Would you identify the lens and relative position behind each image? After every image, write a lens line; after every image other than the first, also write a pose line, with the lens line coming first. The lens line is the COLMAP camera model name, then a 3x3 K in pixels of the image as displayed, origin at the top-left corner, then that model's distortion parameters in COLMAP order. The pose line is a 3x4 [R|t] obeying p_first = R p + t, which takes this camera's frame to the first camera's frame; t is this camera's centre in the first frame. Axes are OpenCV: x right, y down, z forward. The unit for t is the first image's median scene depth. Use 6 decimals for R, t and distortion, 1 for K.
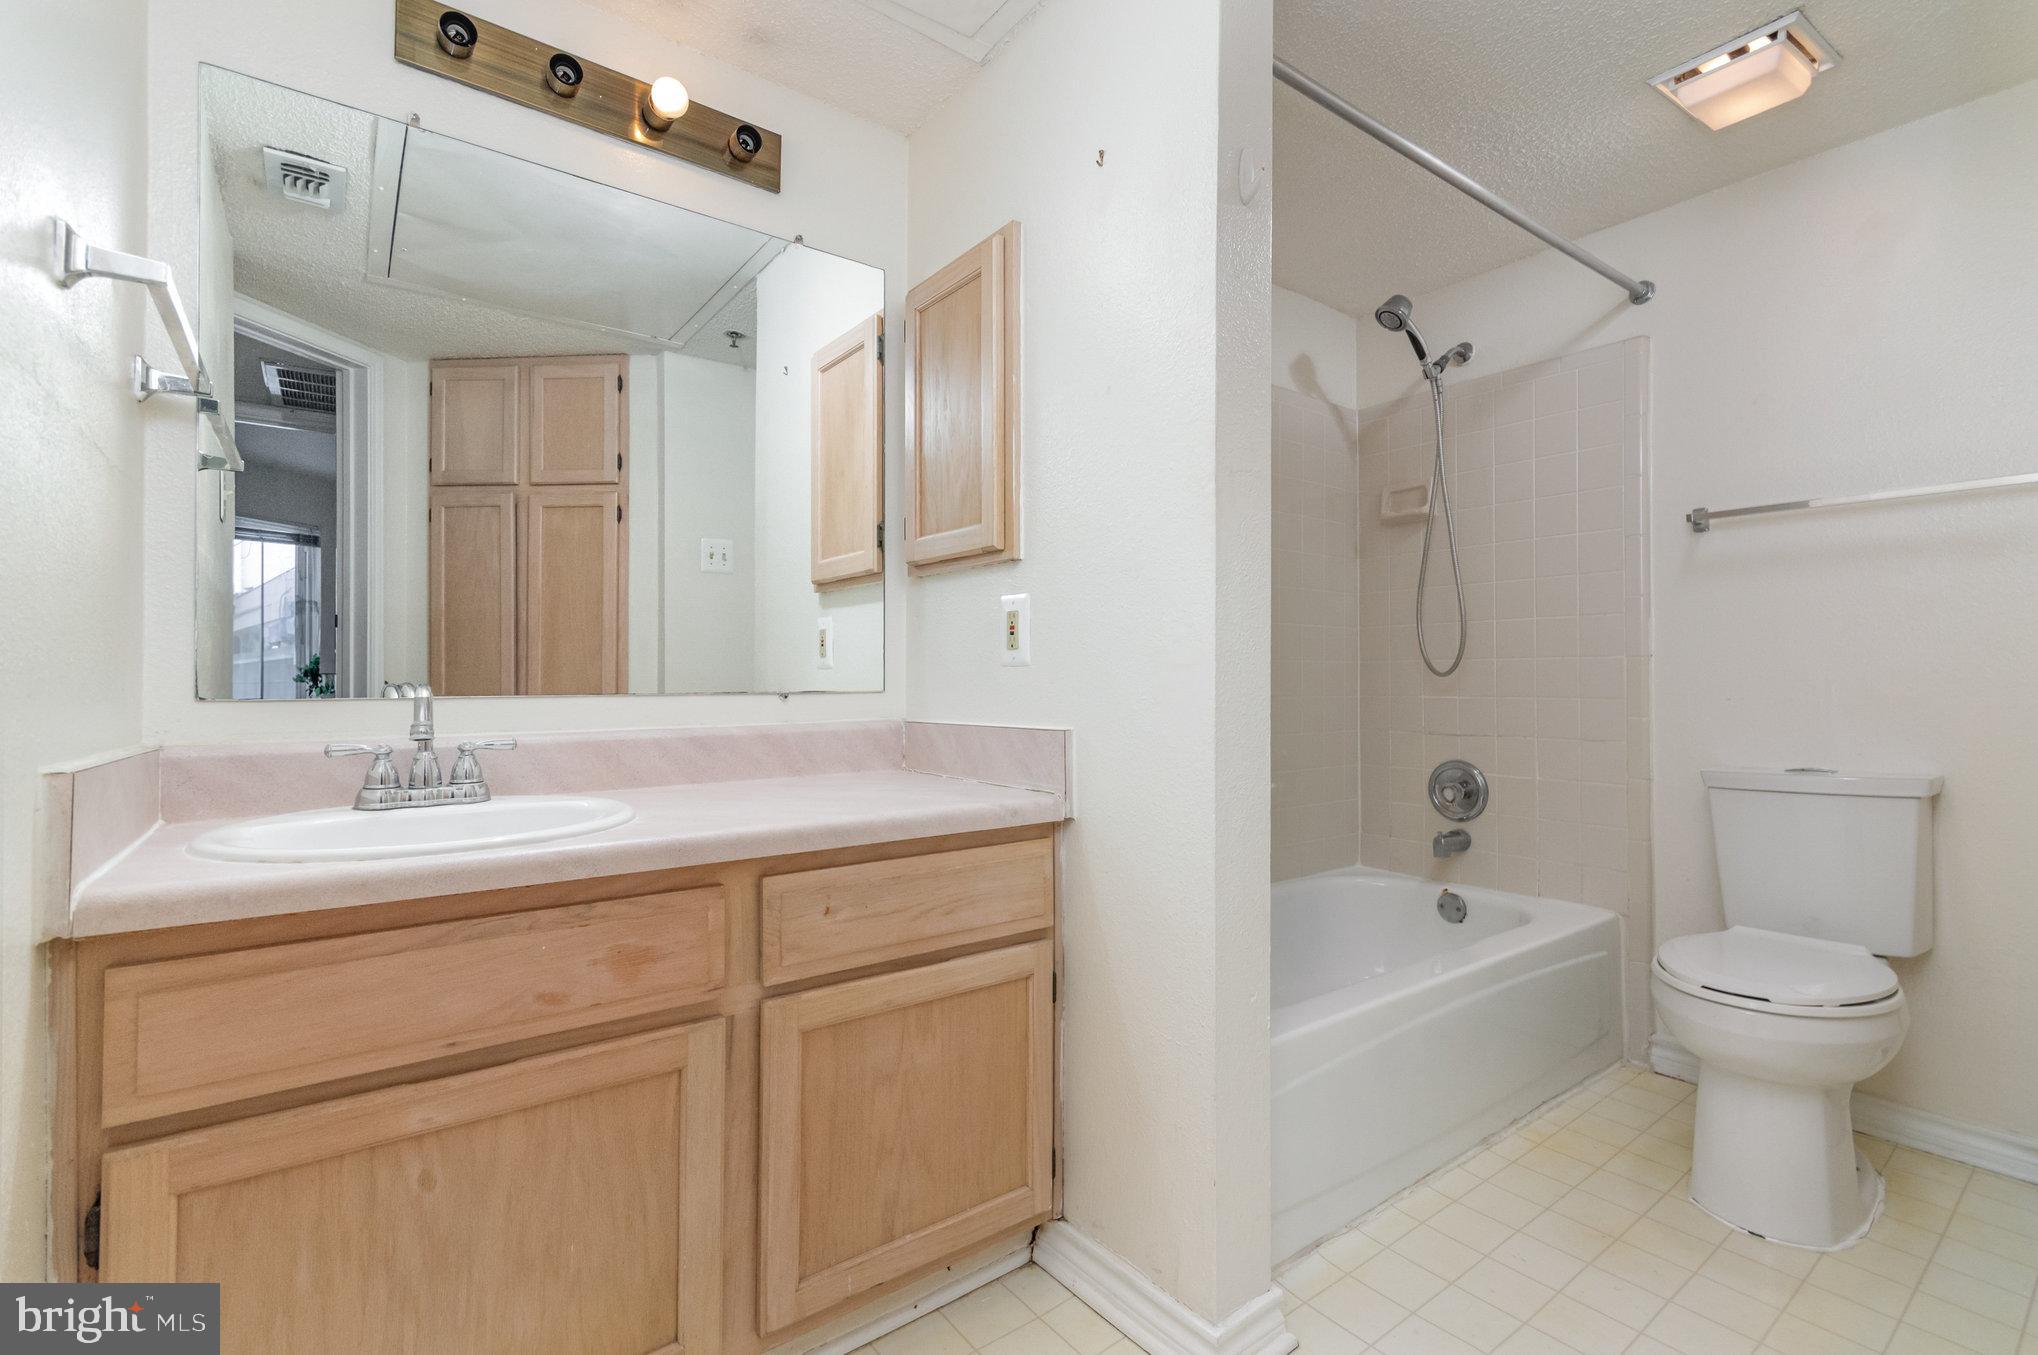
lens RADIAL K [[923.1, 0, 1019.0], [0, 923.1, 677.5], [0, 0, 1]] dist [-0.002994, -0.000166]
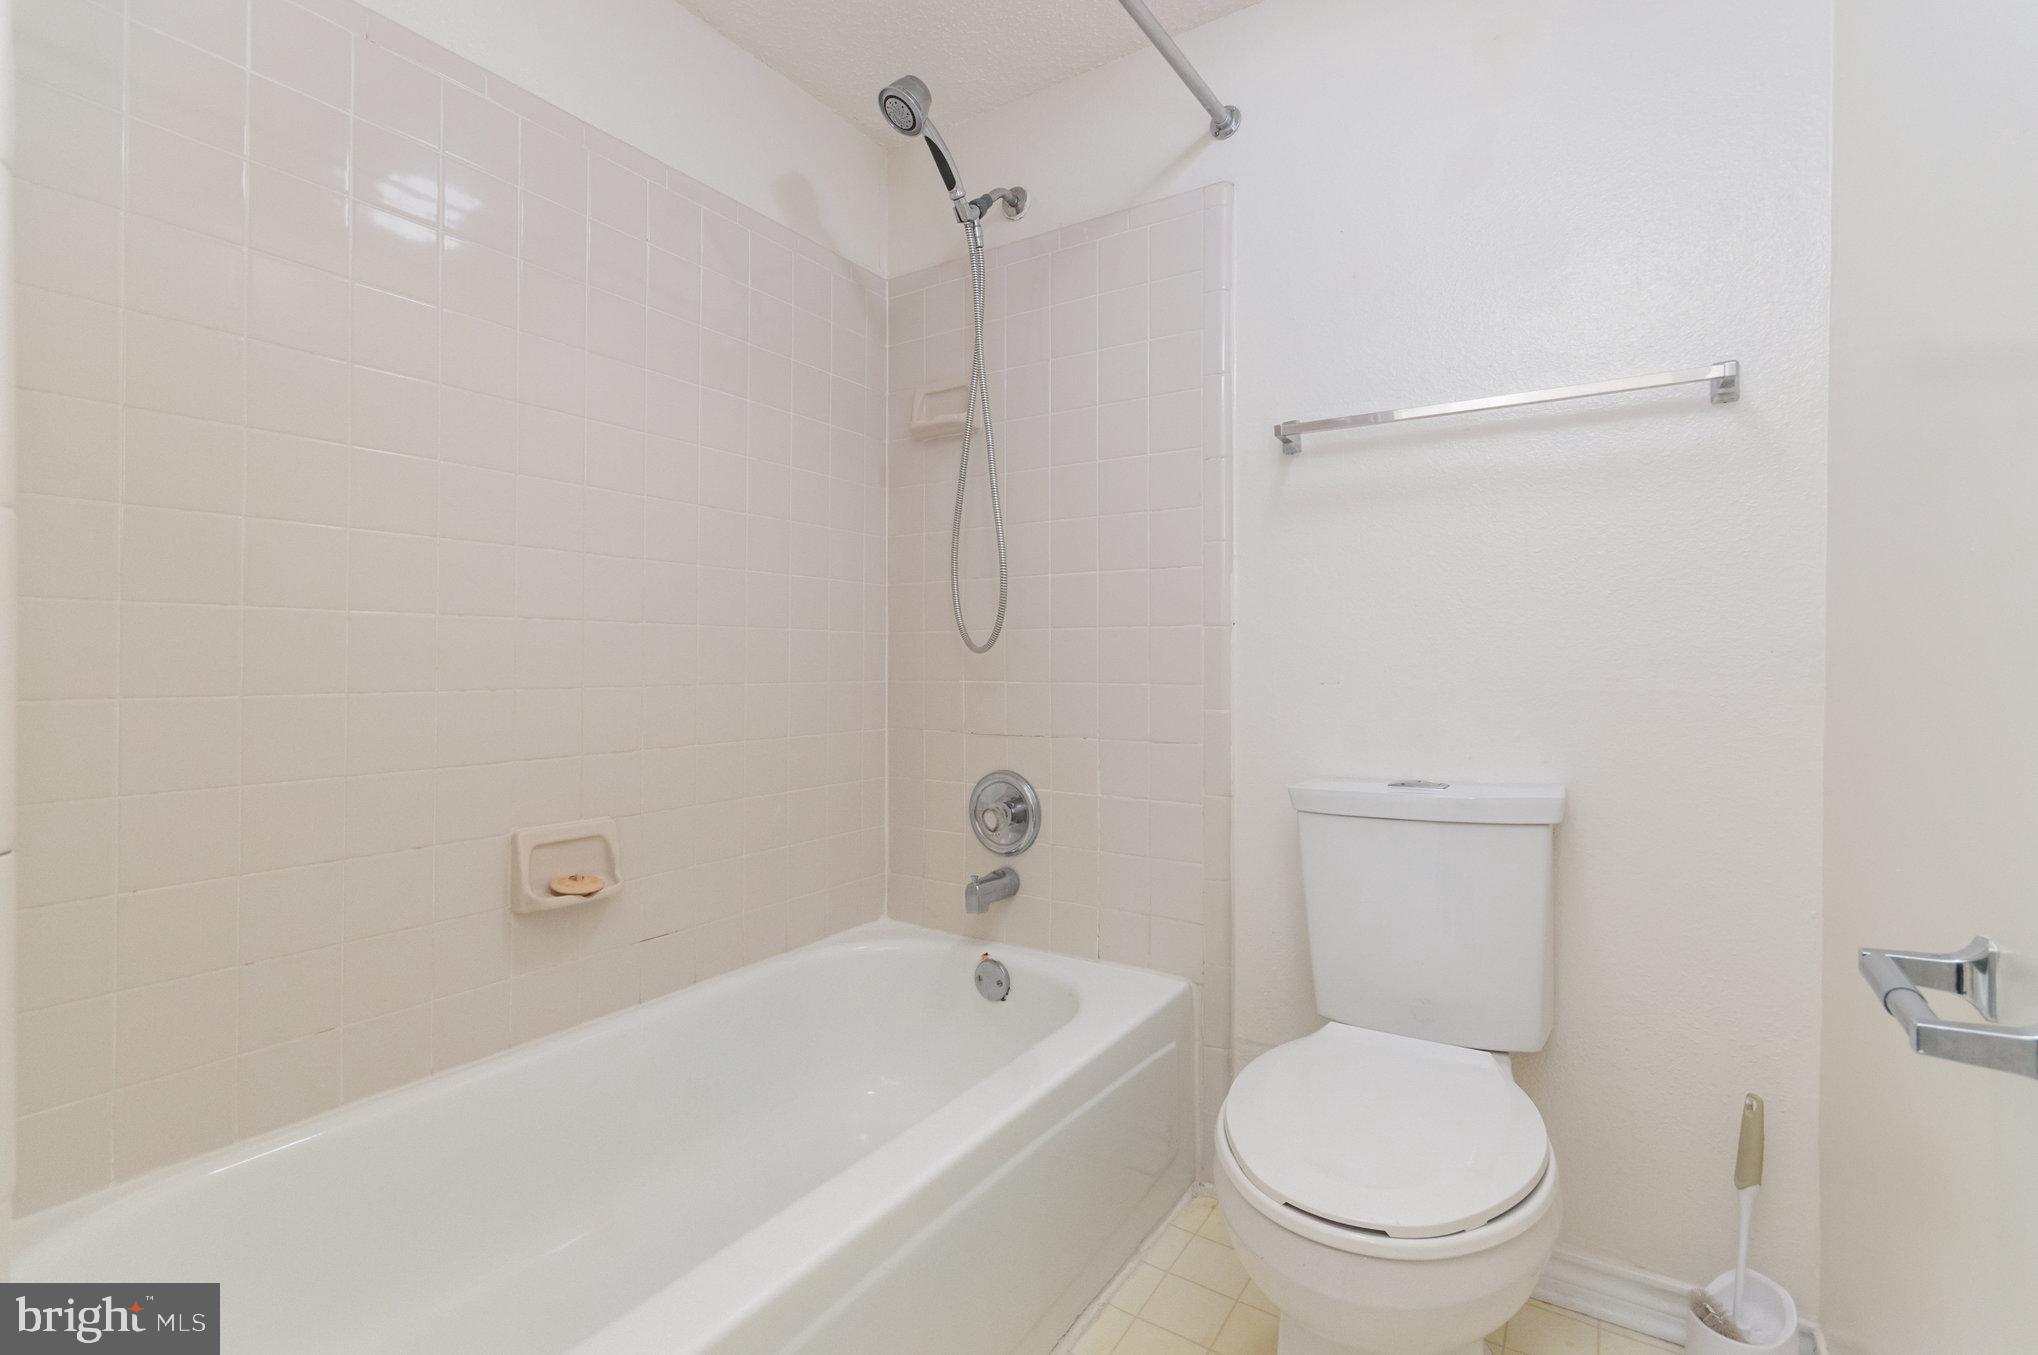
lens RADIAL K [[920.9, 0, 1024.5], [0, 920.9, 669.3], [0, 0, 1]] dist [0.003604, -0.000309]
pose [[0.941980, 0.000145, 0.335669, 0.257836], [-0.003174, 0.999959, 0.008476, 0.005496], [-0.335654, -0.009050, 0.941942, 0.332840]]
